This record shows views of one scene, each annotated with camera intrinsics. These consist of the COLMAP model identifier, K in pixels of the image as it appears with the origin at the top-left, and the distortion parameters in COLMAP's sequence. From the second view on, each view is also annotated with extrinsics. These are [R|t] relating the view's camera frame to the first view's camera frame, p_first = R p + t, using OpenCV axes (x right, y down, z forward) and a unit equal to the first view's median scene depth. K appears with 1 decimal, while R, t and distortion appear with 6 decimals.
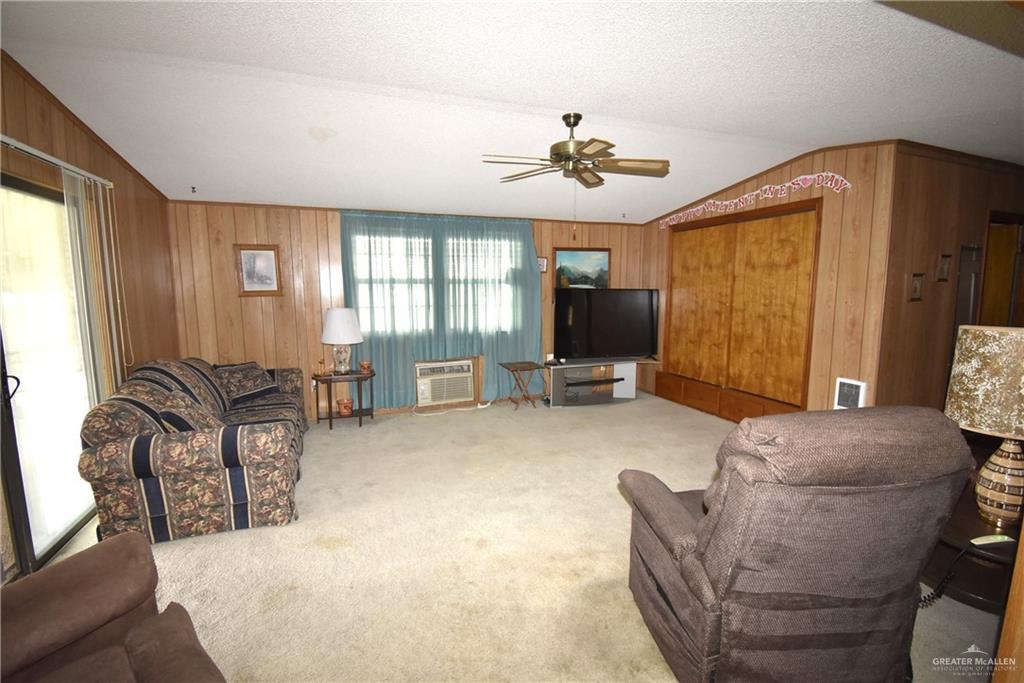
lens RADIAL K [[448.9, 0, 512.0], [0, 448.9, 341.5], [0, 0, 1]] dist [0.000066, -0.000028]
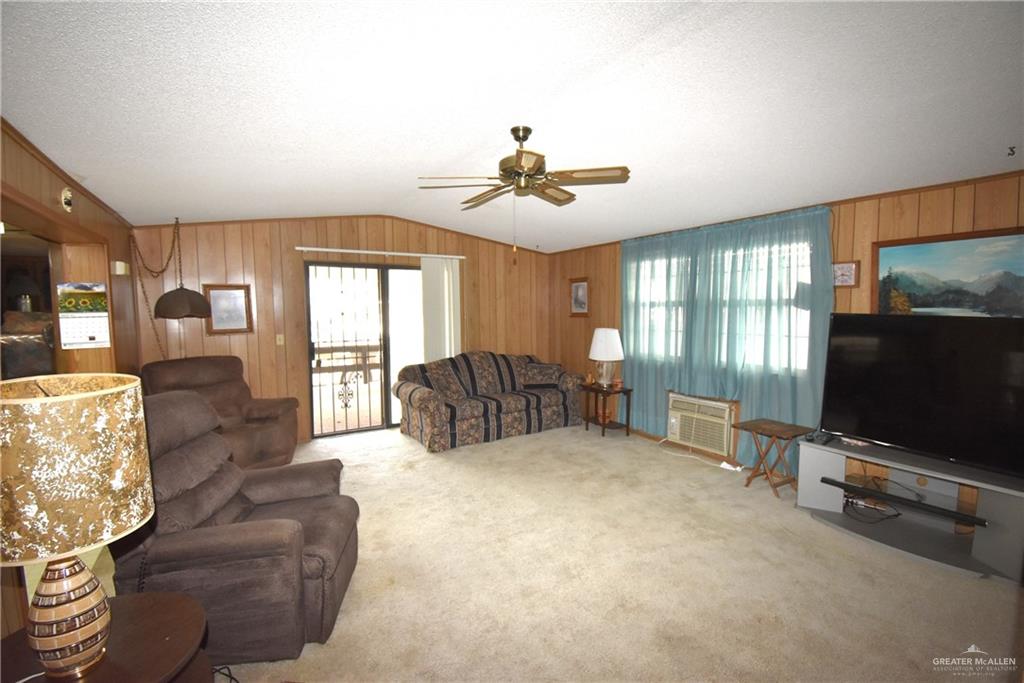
lens RADIAL K [[456.6, 0, 512.0], [0, 456.6, 341.5], [0, 0, 1]] dist [0.000667, -0.000027]
pose [[0.195518, 0.072722, -0.978000, 0.627420], [-0.118088, 0.991737, 0.050136, -0.063974], [0.973565, 0.105687, 0.202490, 0.480846]]
